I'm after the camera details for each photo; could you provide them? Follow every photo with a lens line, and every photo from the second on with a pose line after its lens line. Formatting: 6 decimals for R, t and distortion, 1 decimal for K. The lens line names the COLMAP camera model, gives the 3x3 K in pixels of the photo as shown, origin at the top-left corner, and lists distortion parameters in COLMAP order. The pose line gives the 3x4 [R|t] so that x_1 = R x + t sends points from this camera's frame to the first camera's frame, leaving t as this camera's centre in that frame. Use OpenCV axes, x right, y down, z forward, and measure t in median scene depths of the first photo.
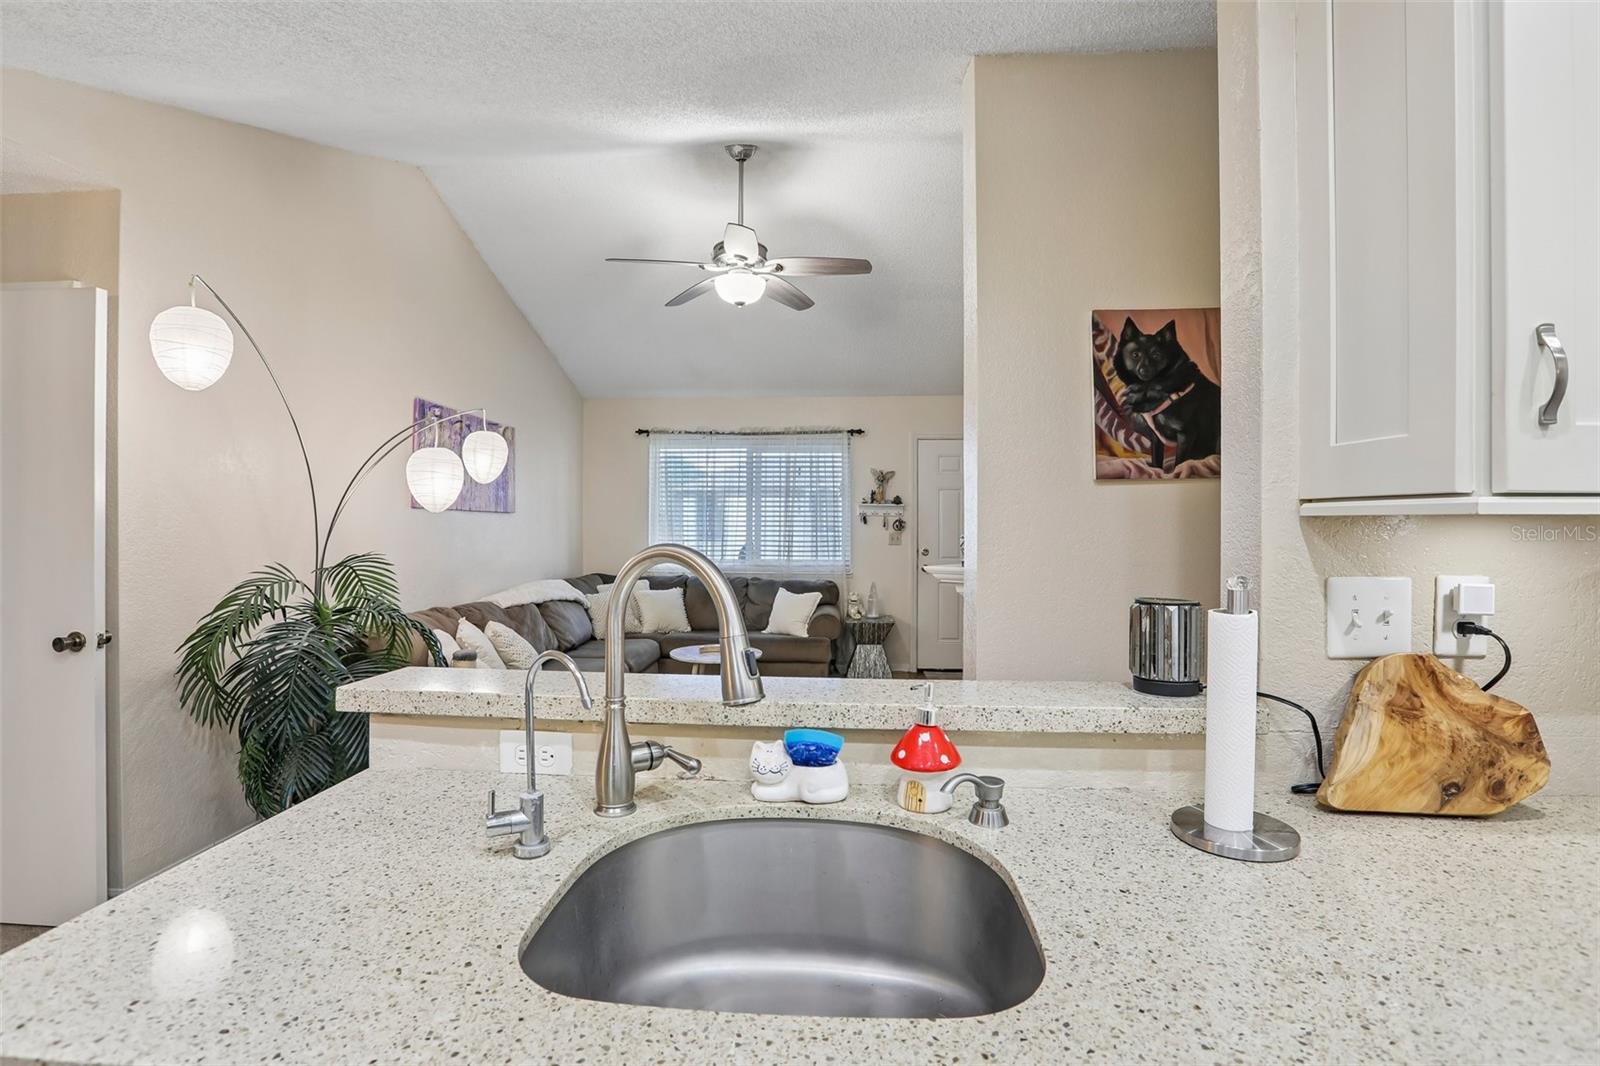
lens RADIAL K [[725.6, 0, 800.0], [0, 725.6, 533.0], [0, 0, 1]] dist [-0.047304, 0.000317]
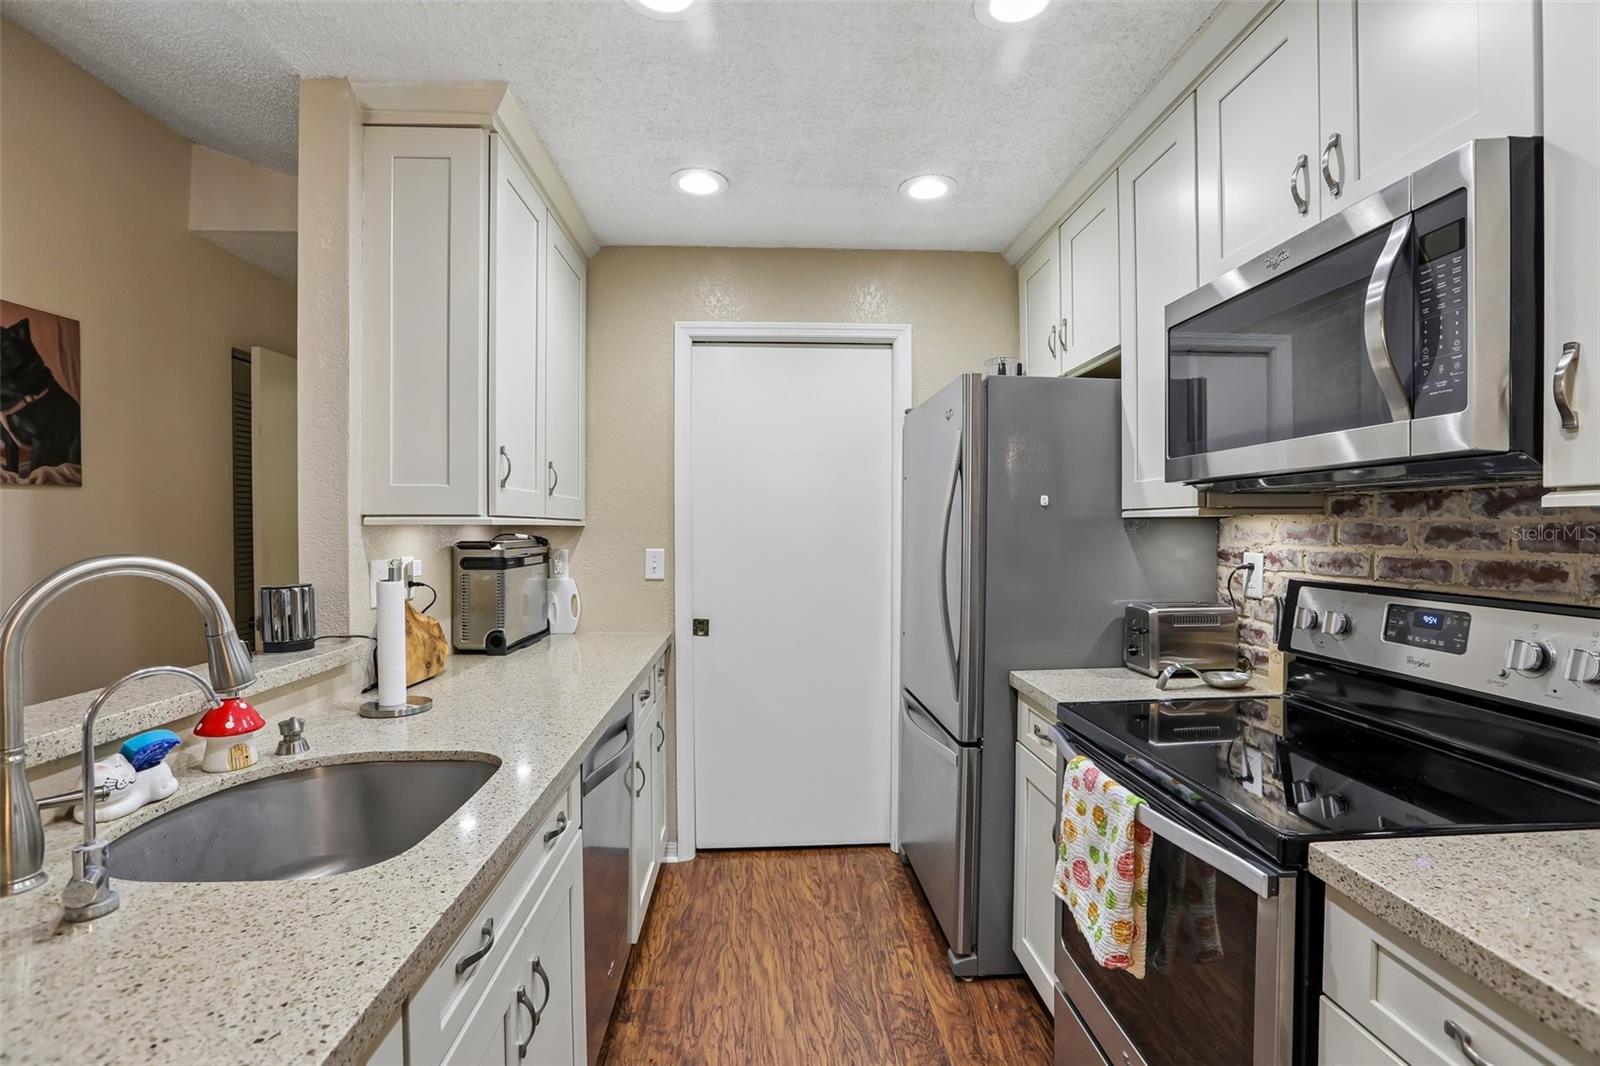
lens RADIAL K [[725.6, 0, 800.0], [0, 725.6, 533.0], [0, 0, 1]] dist [-0.047304, 0.000317]
pose [[-0.137020, -0.009851, 0.990519, -0.528766], [0.018553, 0.999750, 0.012509, -0.002831], [-0.990395, 0.020091, -0.136803, 0.103253]]
